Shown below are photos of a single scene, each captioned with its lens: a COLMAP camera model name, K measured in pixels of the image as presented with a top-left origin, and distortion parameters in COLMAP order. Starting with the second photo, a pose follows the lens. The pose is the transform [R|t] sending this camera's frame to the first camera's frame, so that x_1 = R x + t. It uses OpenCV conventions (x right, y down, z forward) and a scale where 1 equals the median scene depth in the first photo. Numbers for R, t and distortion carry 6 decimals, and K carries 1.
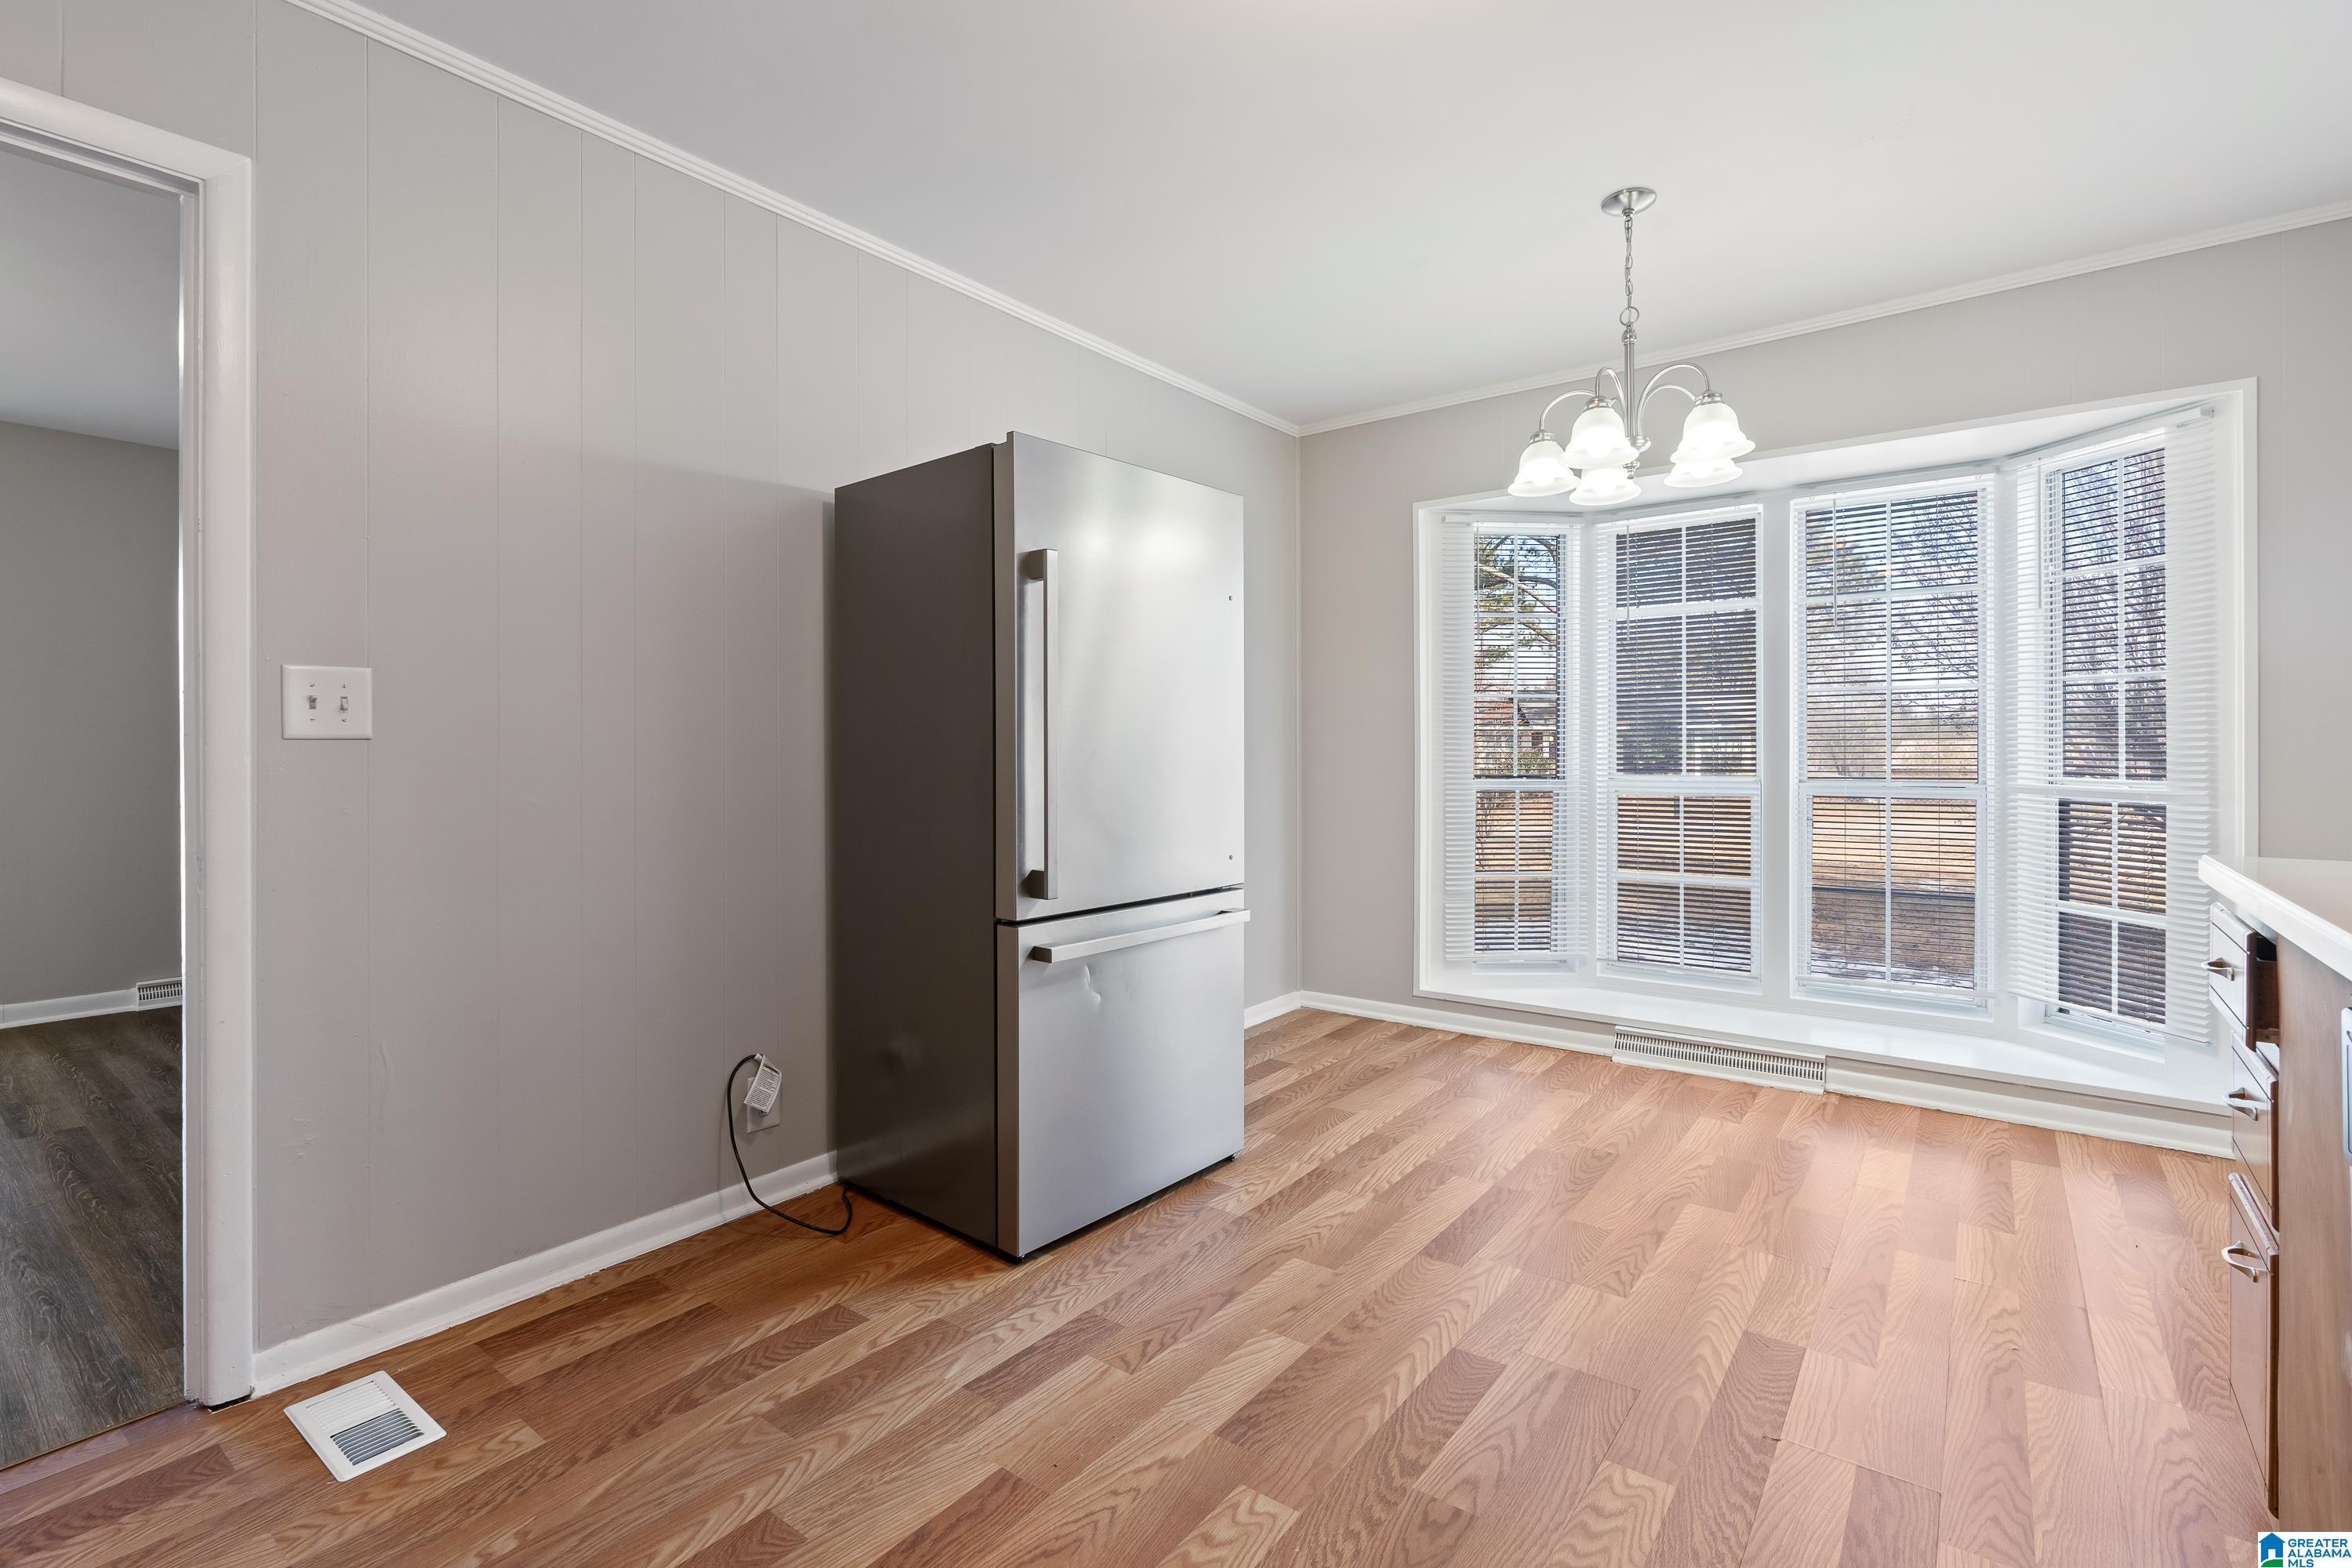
lens RADIAL K [[1066.2, 0, 1176.8], [0, 1066.2, 759.0], [0, 0, 1]] dist [-0.008571, 0.001821]
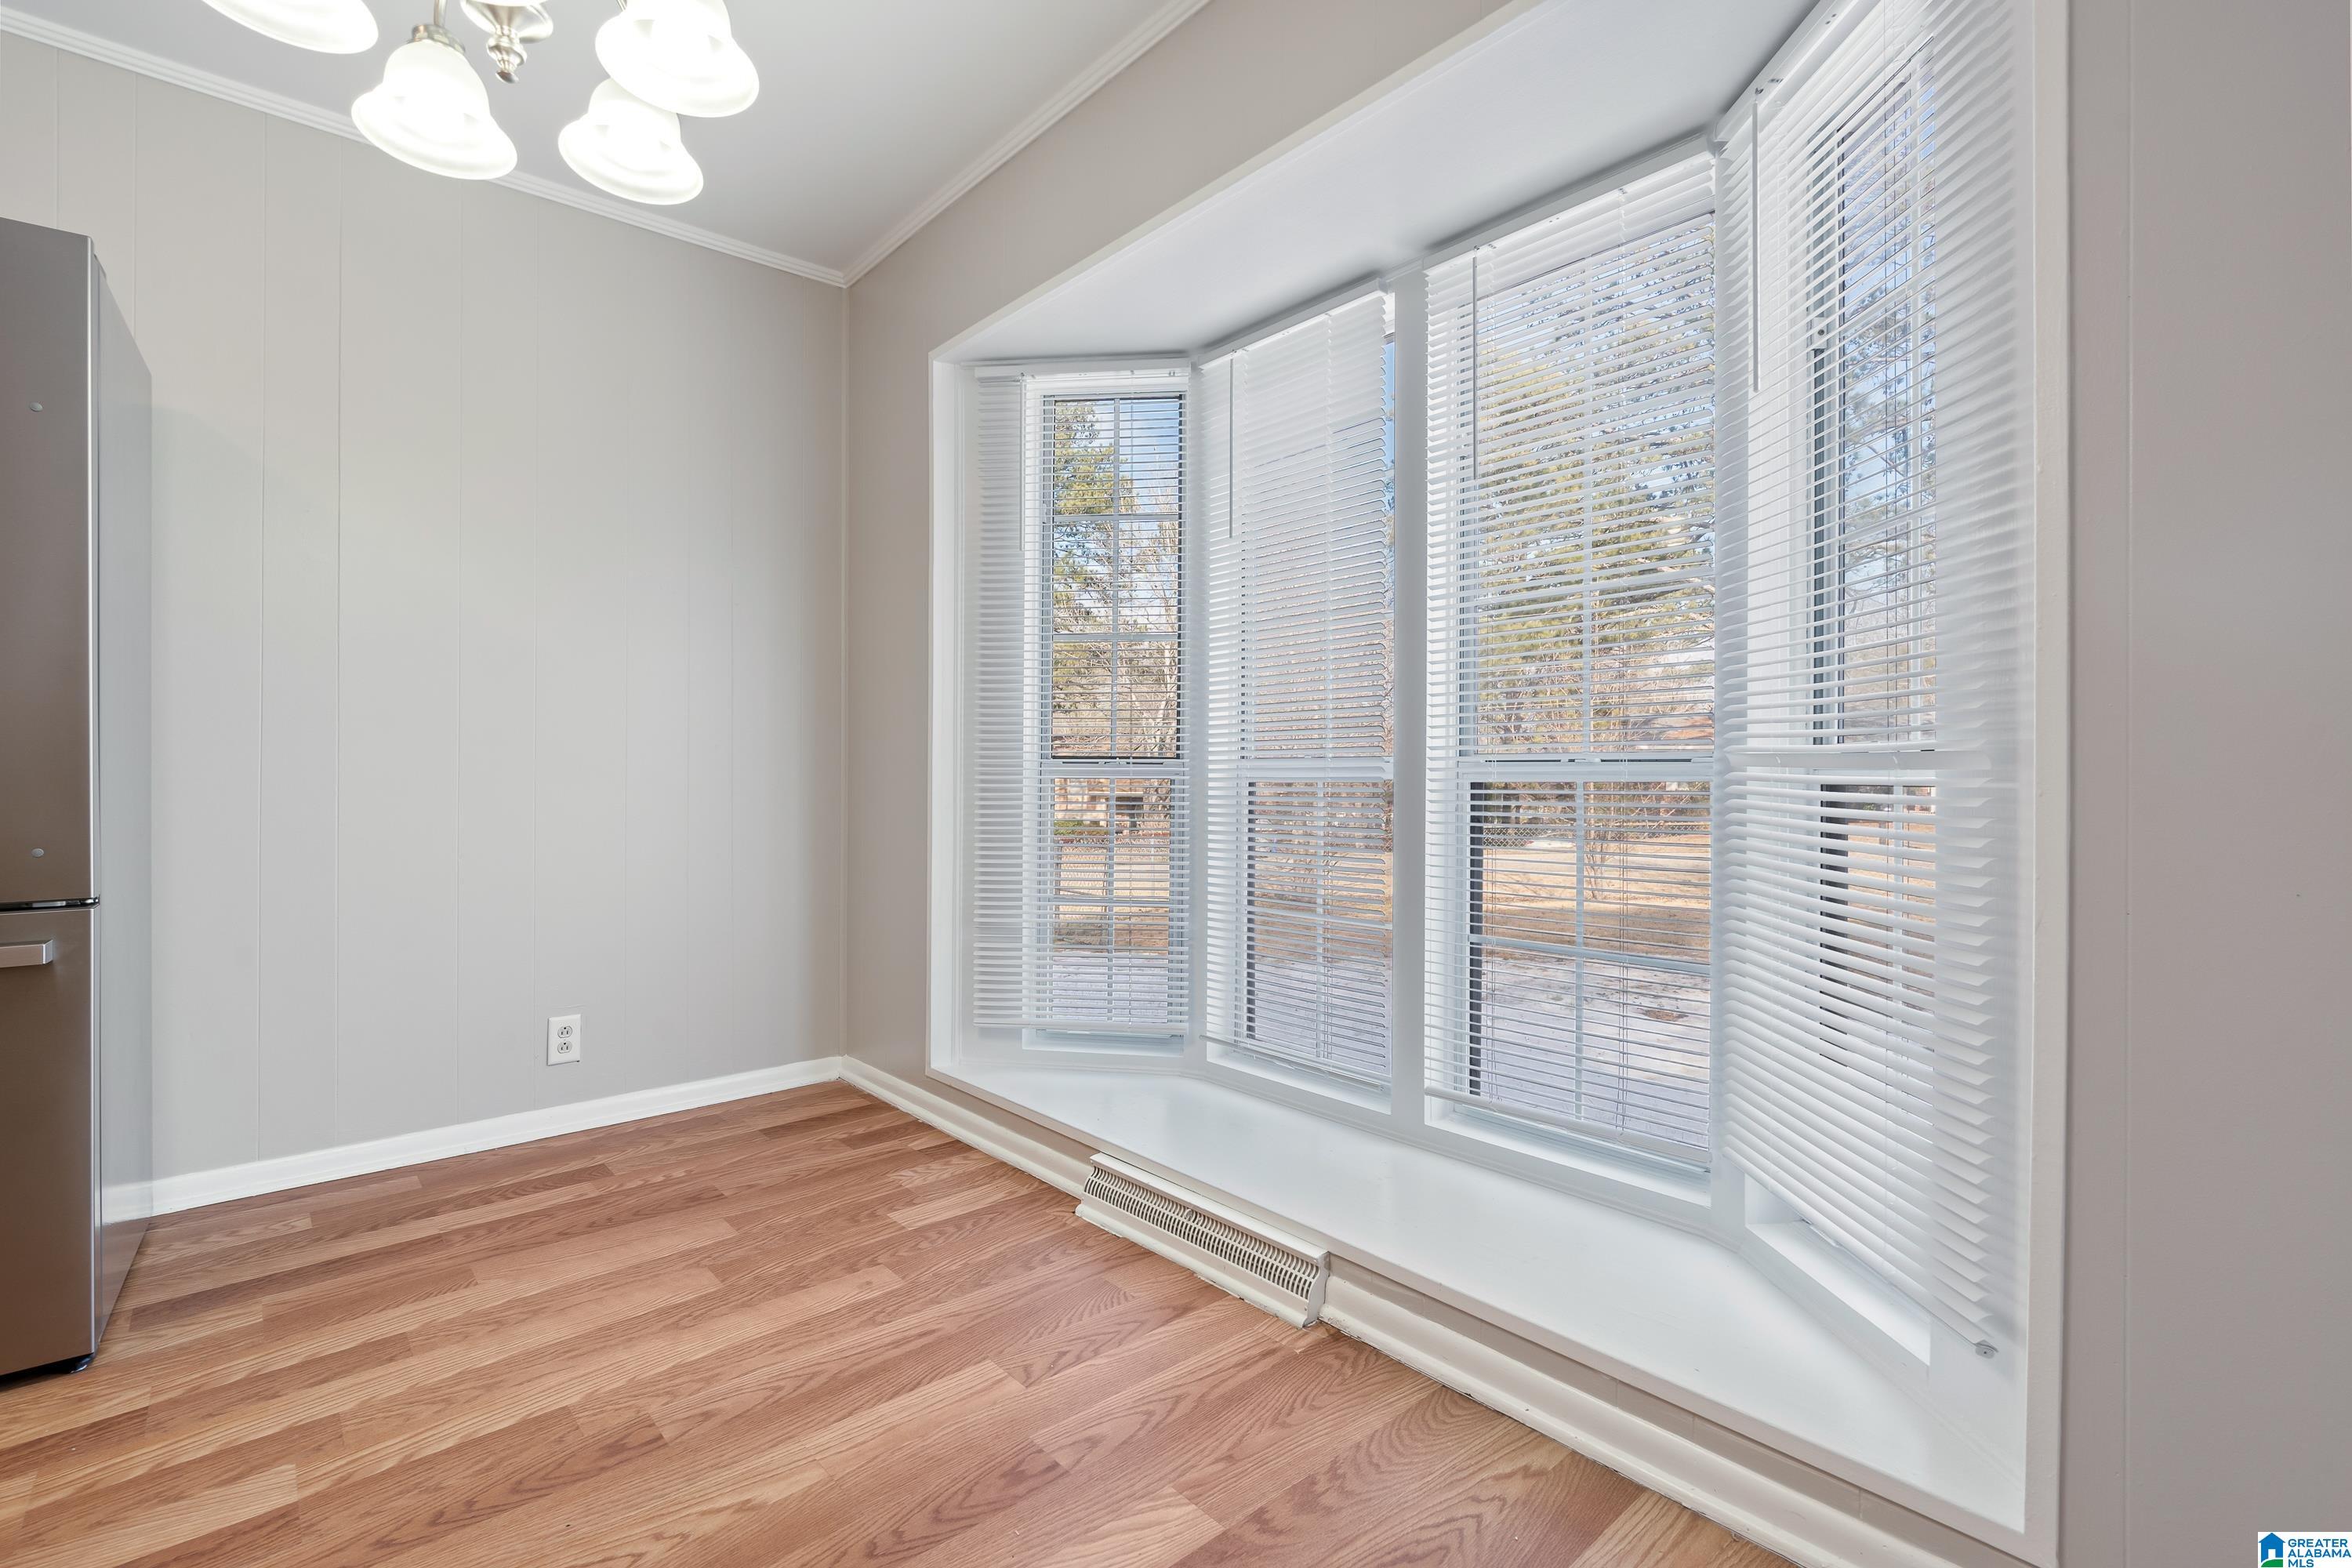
lens RADIAL K [[1066.2, 0, 1180.8], [0, 1066.2, 779.2], [0, 0, 1]] dist [-0.008571, 0.001821]
pose [[0.977946, -0.003632, -0.208826, 0.792815], [0.005177, 0.999963, 0.006851, 0.043758], [0.208793, -0.007781, 0.977929, 0.559557]]
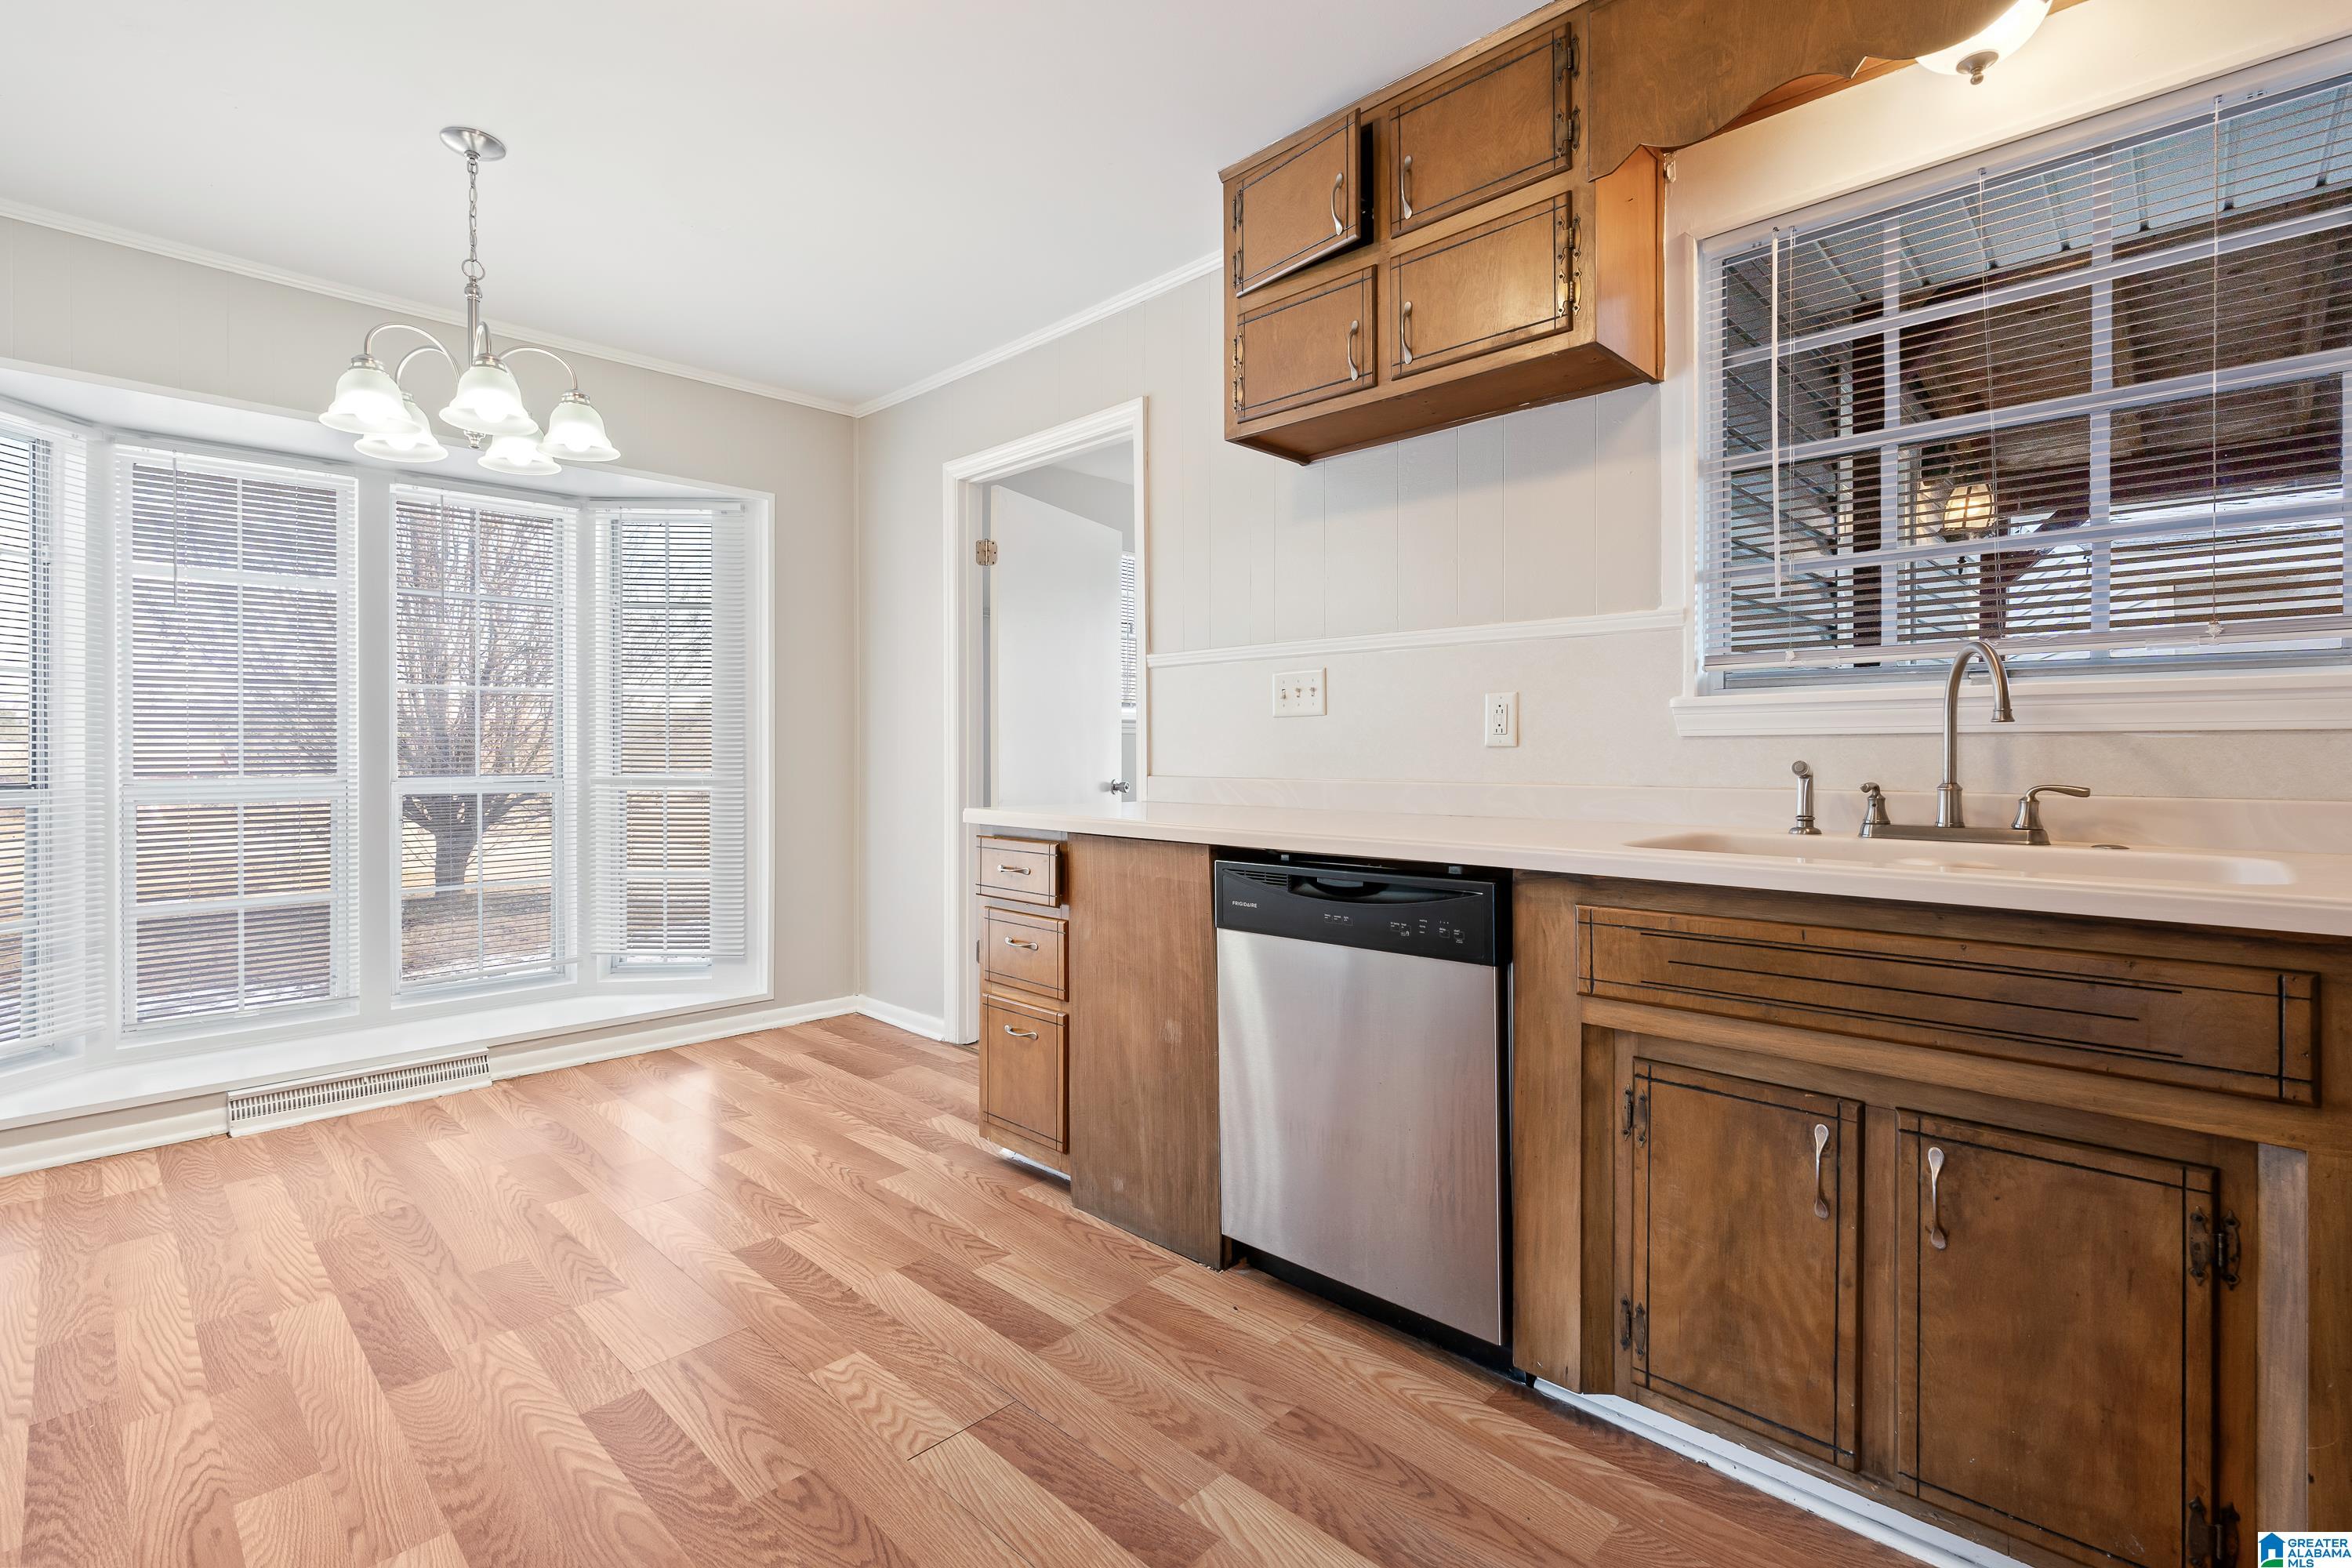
lens RADIAL K [[1066.2, 0, 1161.3], [0, 1066.2, 760.6], [0, 0, 1]] dist [-0.008571, 0.001821]
pose [[0.128777, -0.007028, 0.991649, -0.378123], [0.010559, 0.999928, 0.005715, 0.007493], [-0.991617, 0.009735, 0.128842, 0.278486]]
